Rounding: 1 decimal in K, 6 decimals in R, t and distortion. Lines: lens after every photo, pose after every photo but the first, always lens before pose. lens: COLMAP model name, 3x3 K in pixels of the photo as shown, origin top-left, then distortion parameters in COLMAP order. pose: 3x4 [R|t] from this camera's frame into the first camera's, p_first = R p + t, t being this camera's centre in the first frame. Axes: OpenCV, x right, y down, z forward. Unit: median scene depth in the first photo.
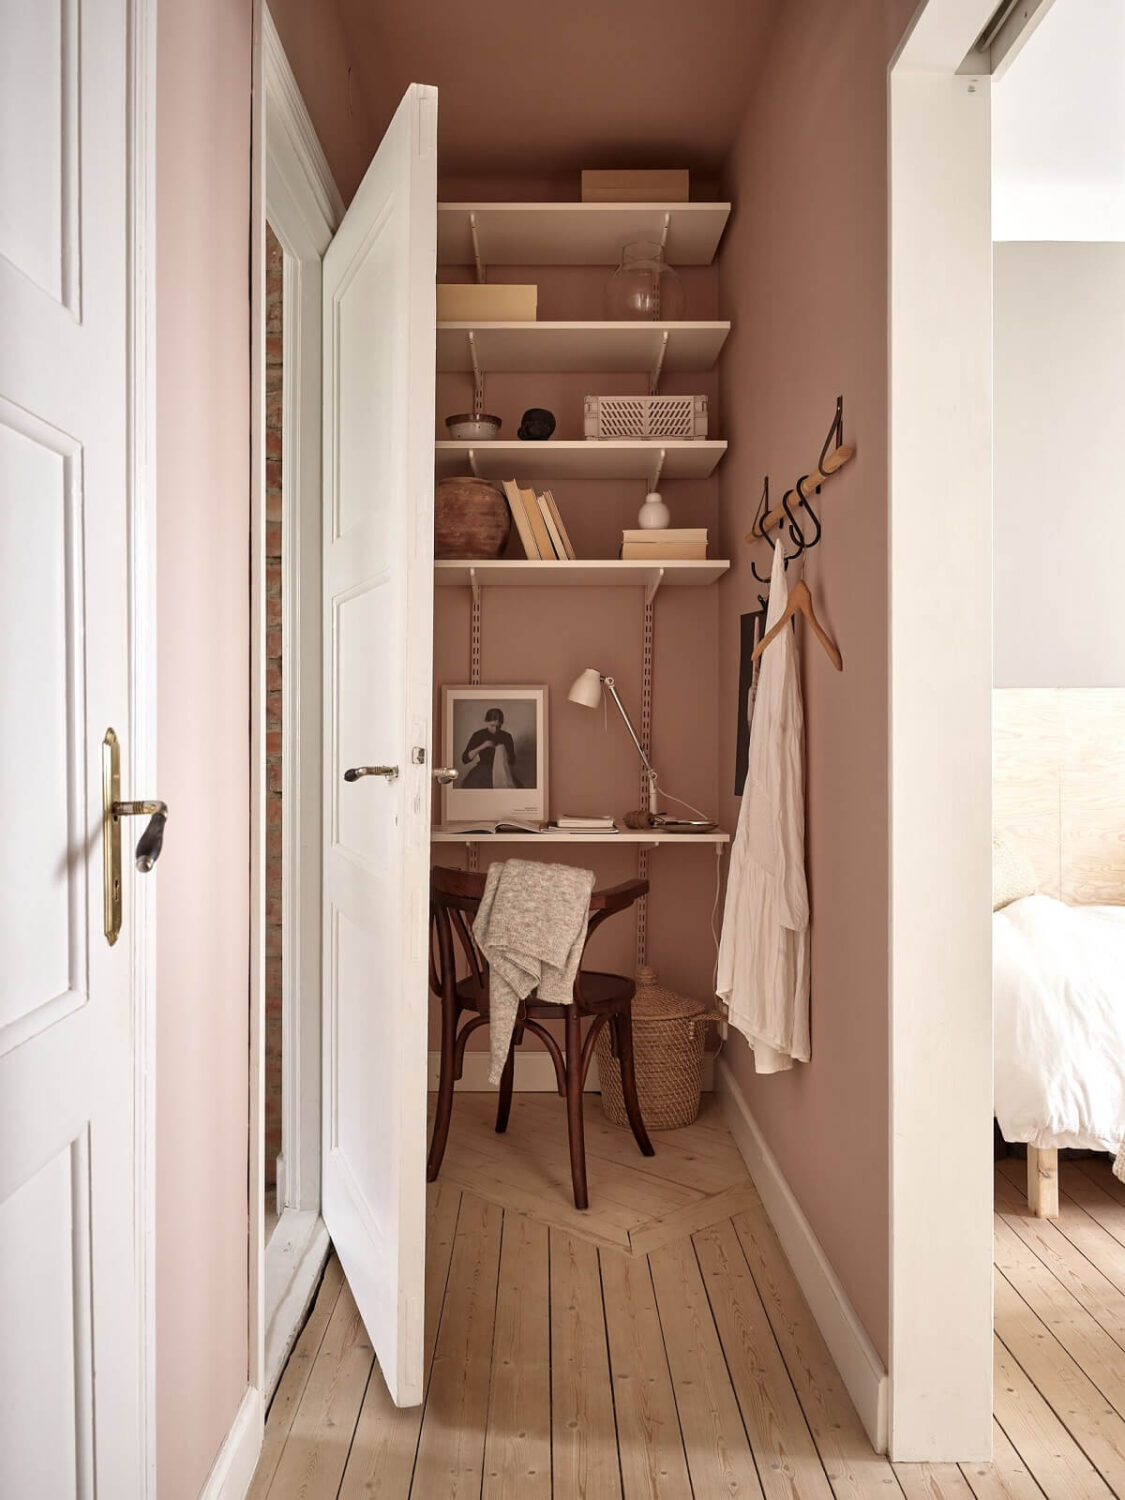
lens RADIAL K [[1305.3, 0, 562.5], [0, 1305.3, 750.0], [0, 0, 1]] dist [0.009811, -0.019543]
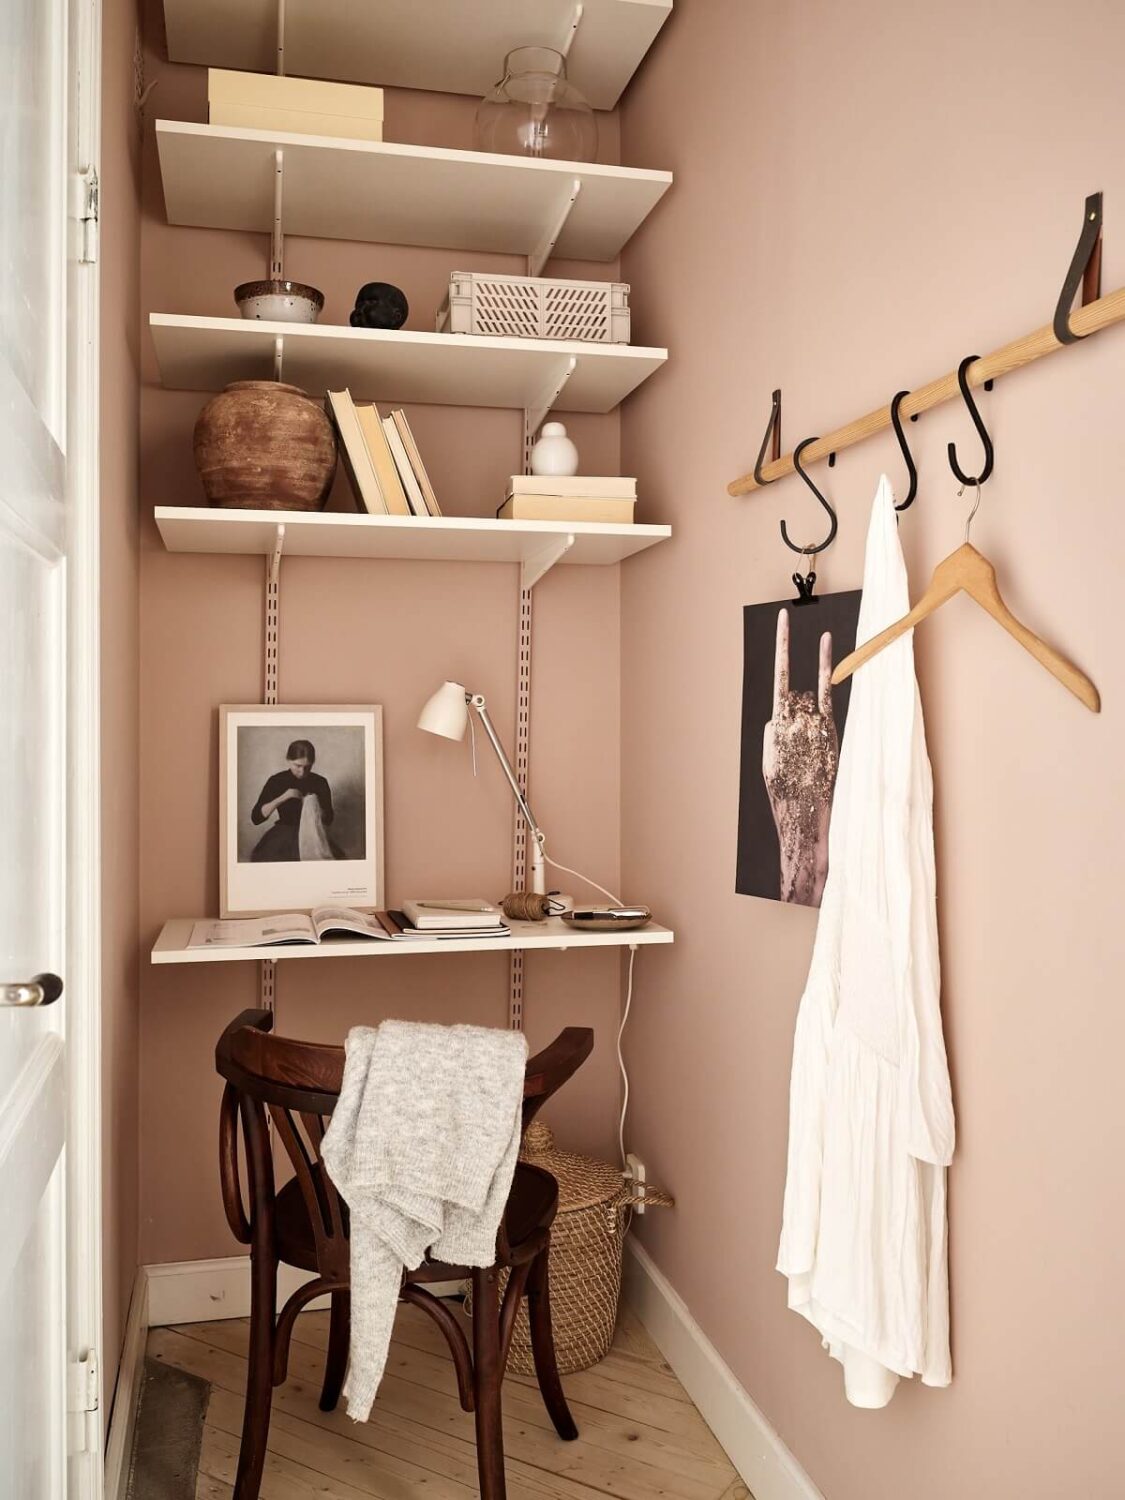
lens RADIAL K [[1299.7, 0, 567.9], [0, 1299.7, 734.5], [0, 0, 1]] dist [0.010478, -0.018451]
pose [[0.974296, -0.002557, 0.225256, -0.075419], [0.004266, 0.999966, -0.007098, -0.032139], [-0.225230, 0.007877, 0.974274, 0.352819]]
